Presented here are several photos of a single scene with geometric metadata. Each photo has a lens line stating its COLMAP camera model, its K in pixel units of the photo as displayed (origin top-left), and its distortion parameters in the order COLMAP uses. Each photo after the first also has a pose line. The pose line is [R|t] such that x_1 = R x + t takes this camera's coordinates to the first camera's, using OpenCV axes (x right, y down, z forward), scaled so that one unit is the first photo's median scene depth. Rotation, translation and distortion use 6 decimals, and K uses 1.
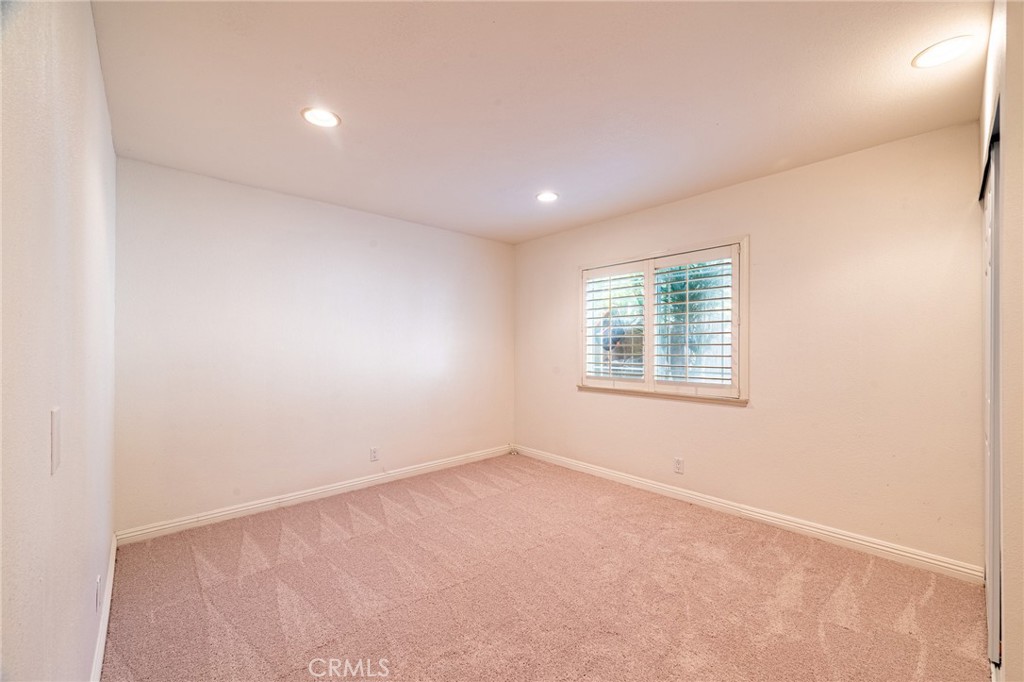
lens RADIAL K [[401.2, 0, 511.9], [0, 401.2, 344.4], [0, 0, 1]] dist [-0.000467, -0.000109]
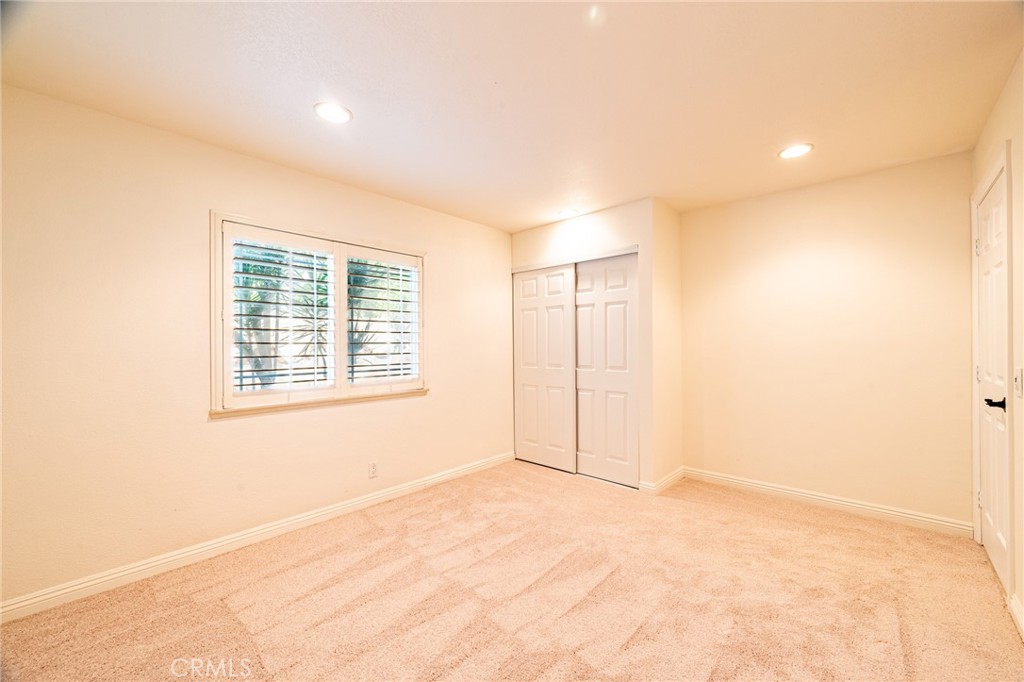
lens RADIAL K [[401.2, 0, 511.9], [0, 401.2, 344.2], [0, 0, 1]] dist [-0.000467, -0.000109]
pose [[-0.089958, 0.008591, 0.995908, -0.615936], [0.001814, 0.999963, -0.008462, 0.013737], [-0.995944, 0.001045, -0.089971, 0.822042]]
